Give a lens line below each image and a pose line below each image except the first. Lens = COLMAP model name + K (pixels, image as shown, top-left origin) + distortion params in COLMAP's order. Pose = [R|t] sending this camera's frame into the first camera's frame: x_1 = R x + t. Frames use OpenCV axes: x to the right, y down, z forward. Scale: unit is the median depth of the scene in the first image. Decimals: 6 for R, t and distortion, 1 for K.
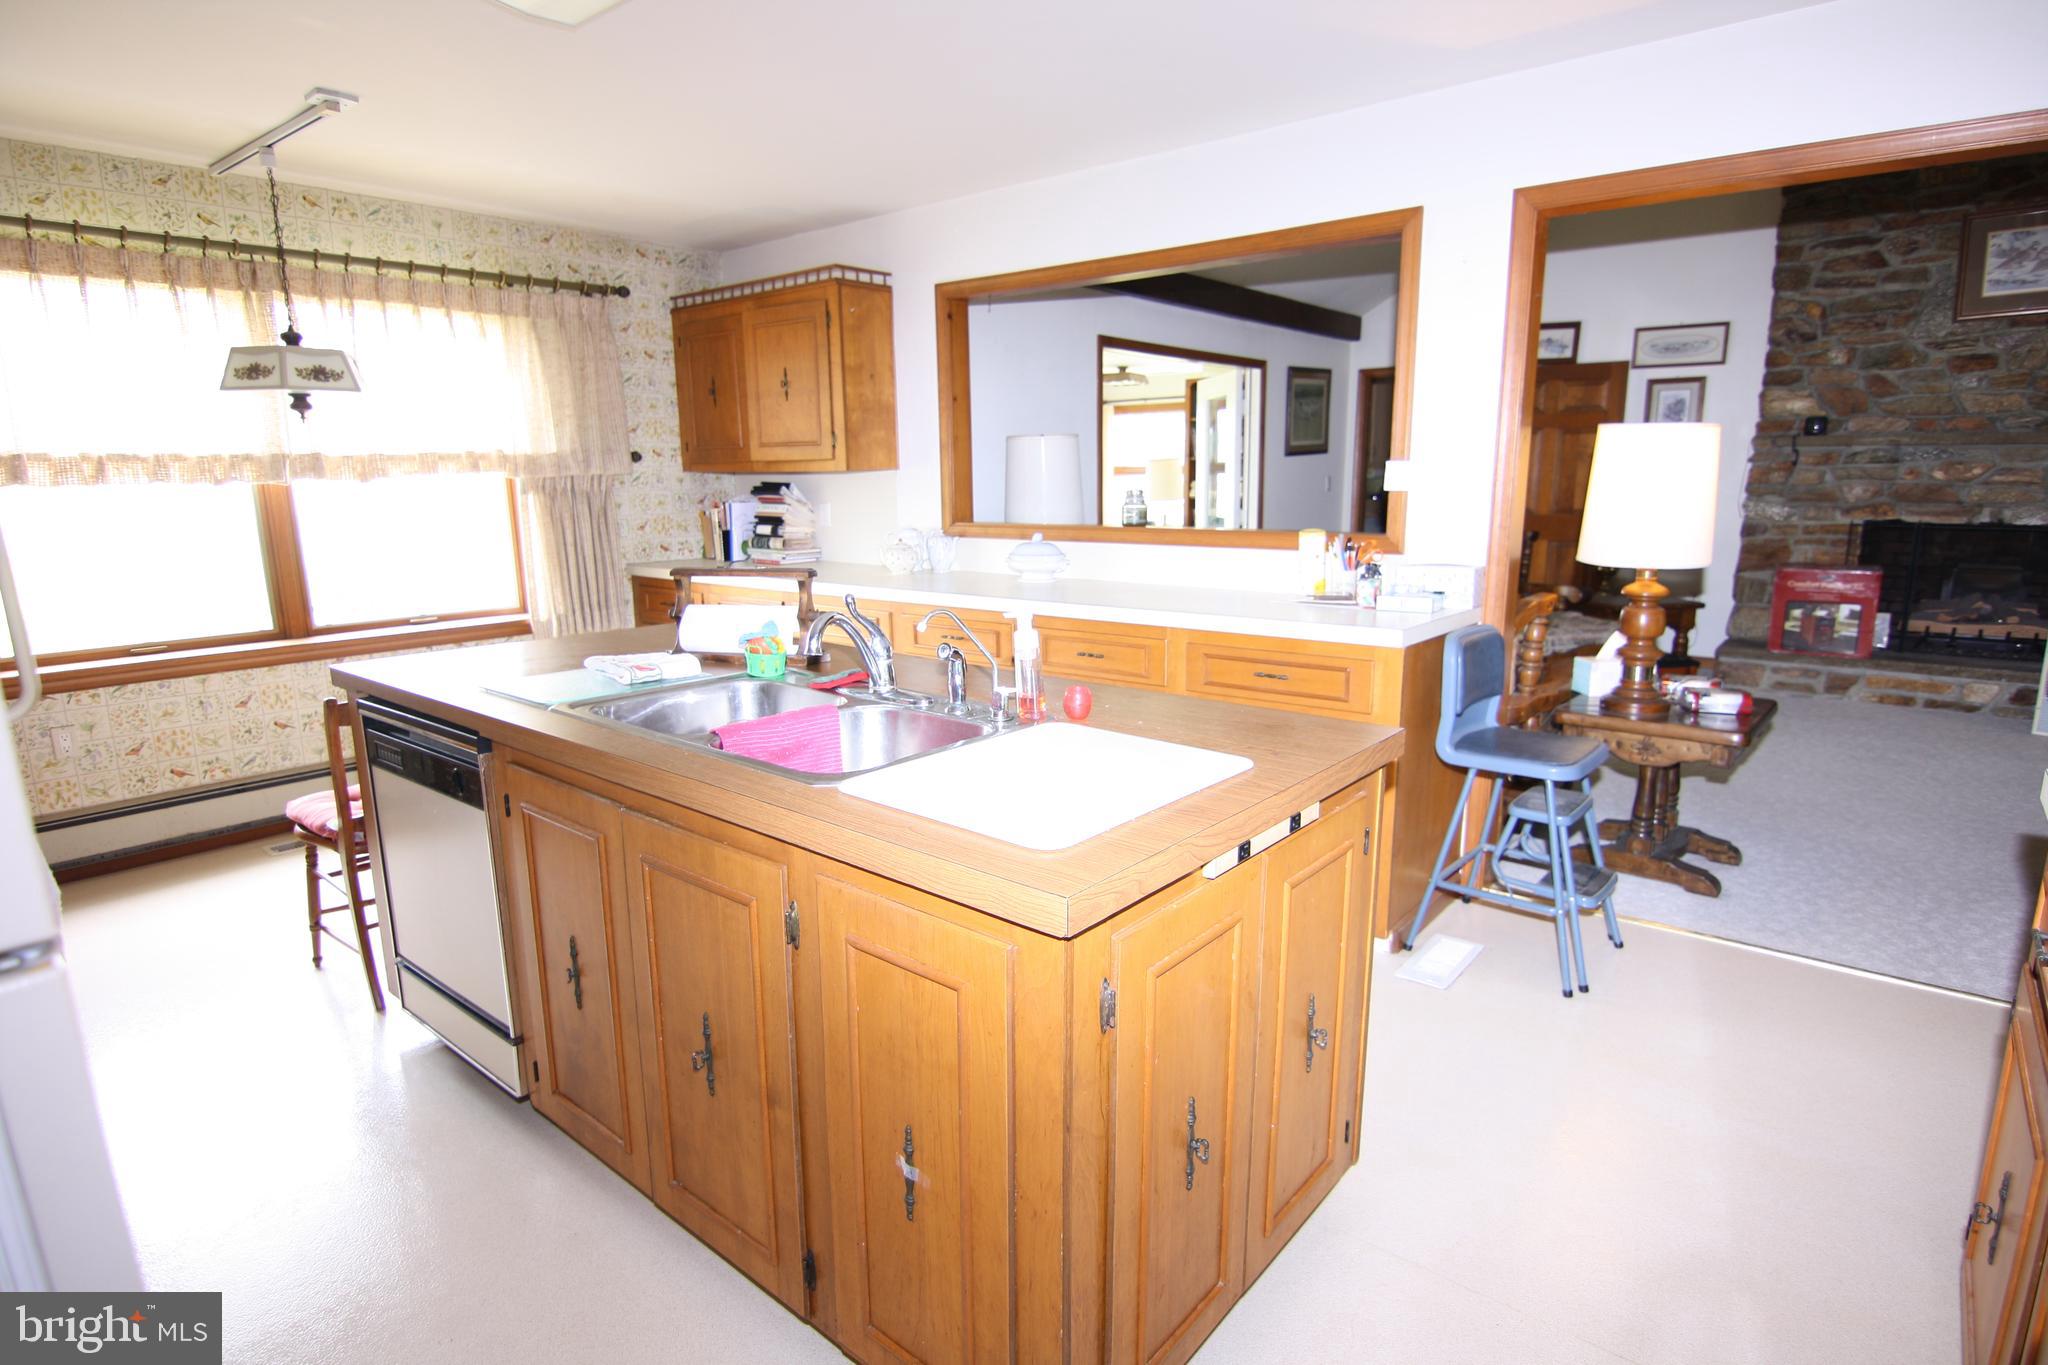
lens RADIAL K [[1058.9, 0, 1028.3], [0, 1058.9, 684.7], [0, 0, 1]] dist [-0.006634, -0.009273]
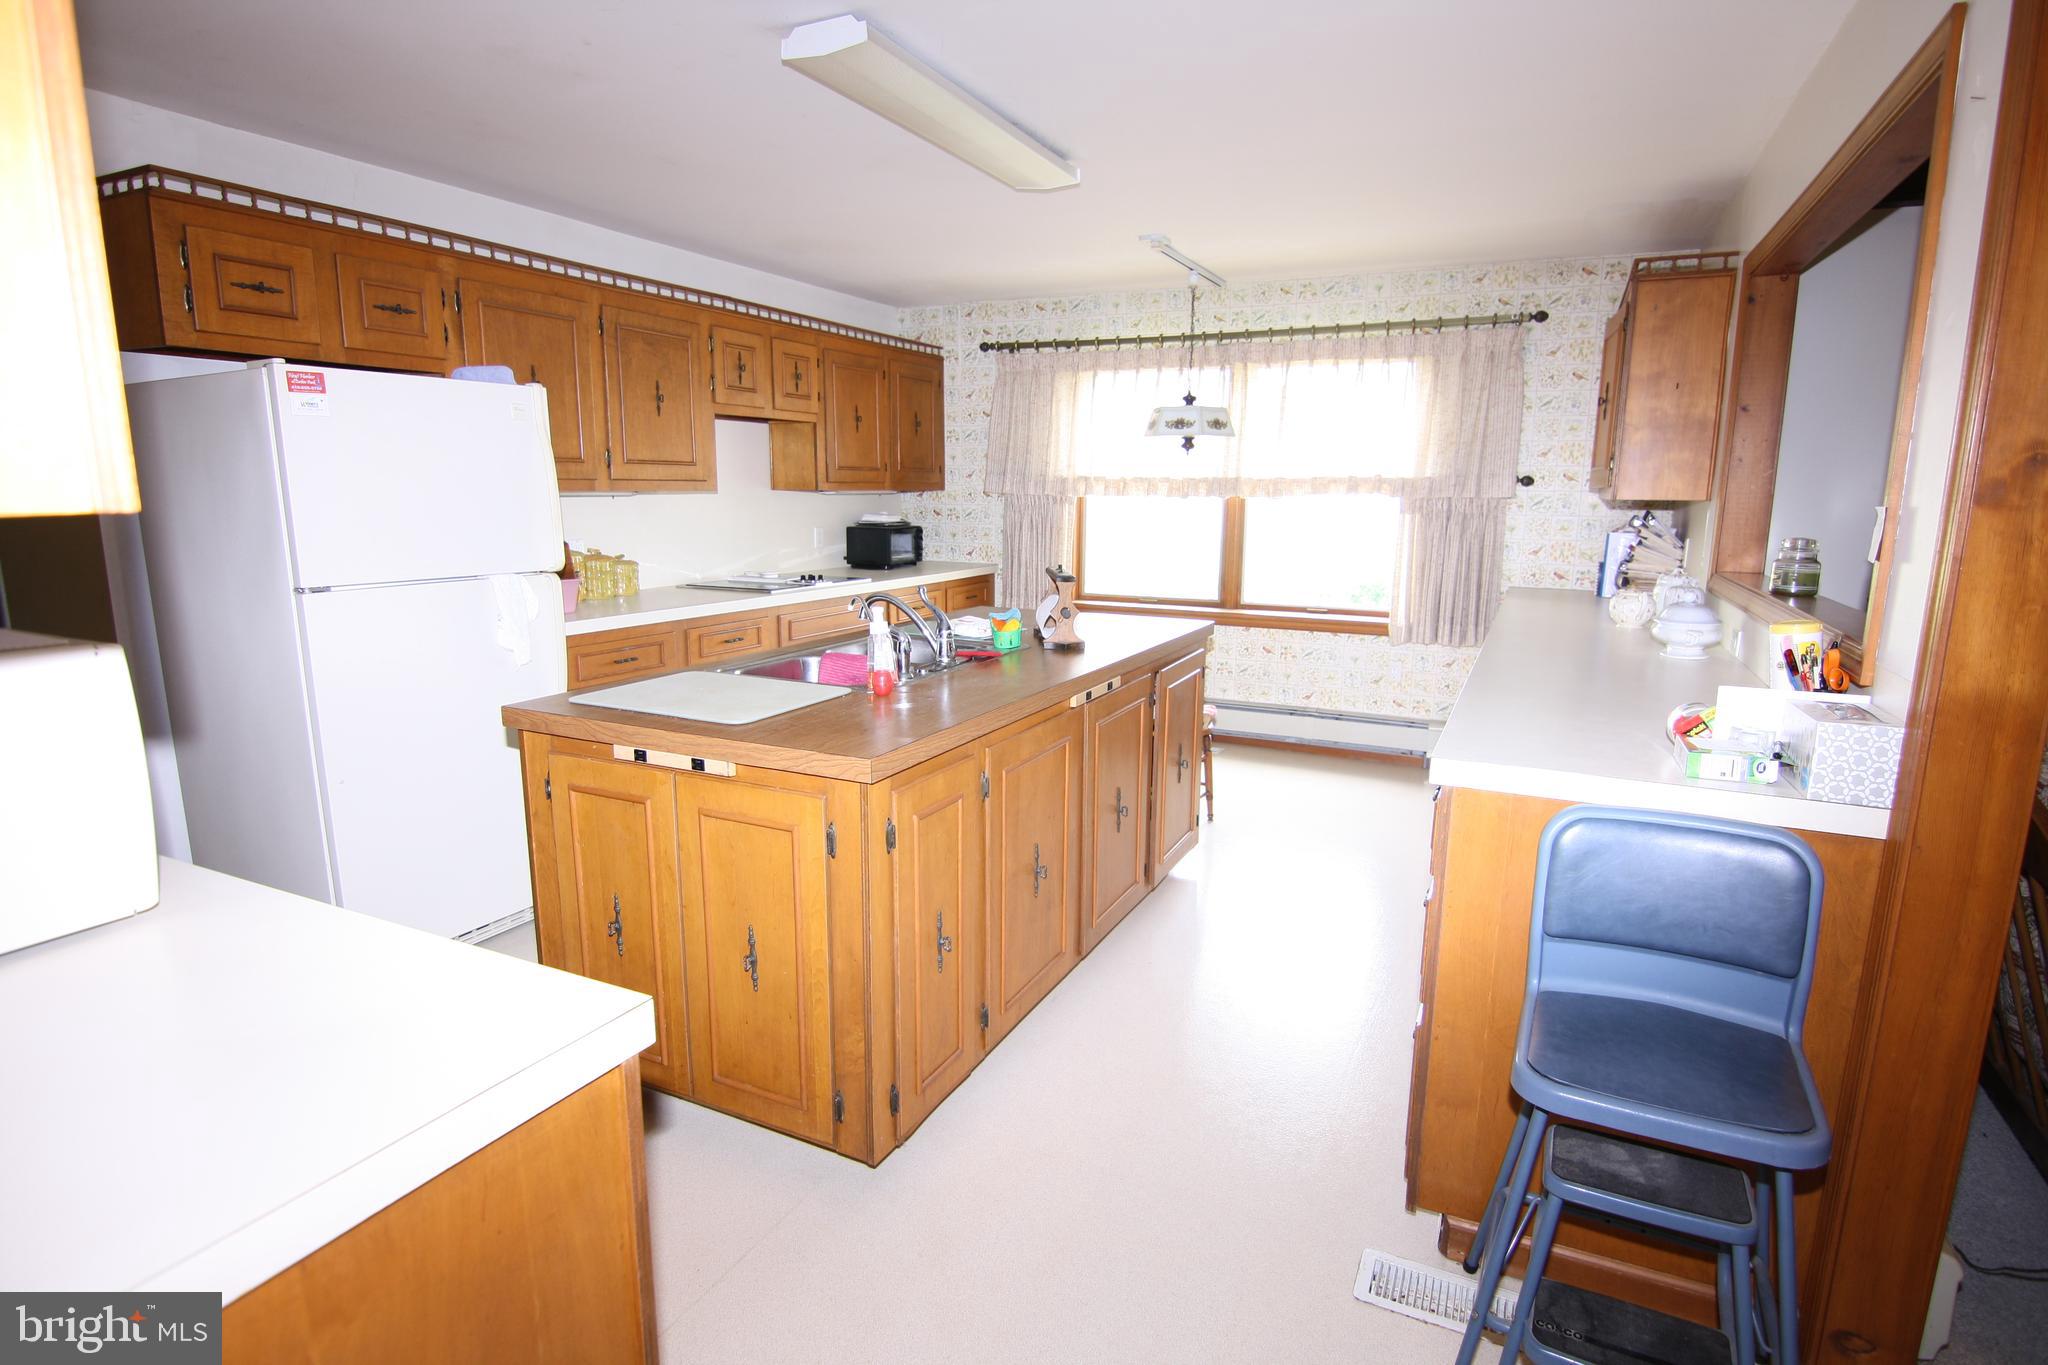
lens RADIAL K [[1038.7, 0, 1029.7], [0, 1038.7, 682.9], [0, 0, 1]] dist [-0.001316, -0.000263]
pose [[0.246962, 0.186485, -0.950912, 0.571221], [-0.204150, 0.969296, 0.137071, -0.082940], [0.947276, 0.160277, 0.277451, 0.375899]]
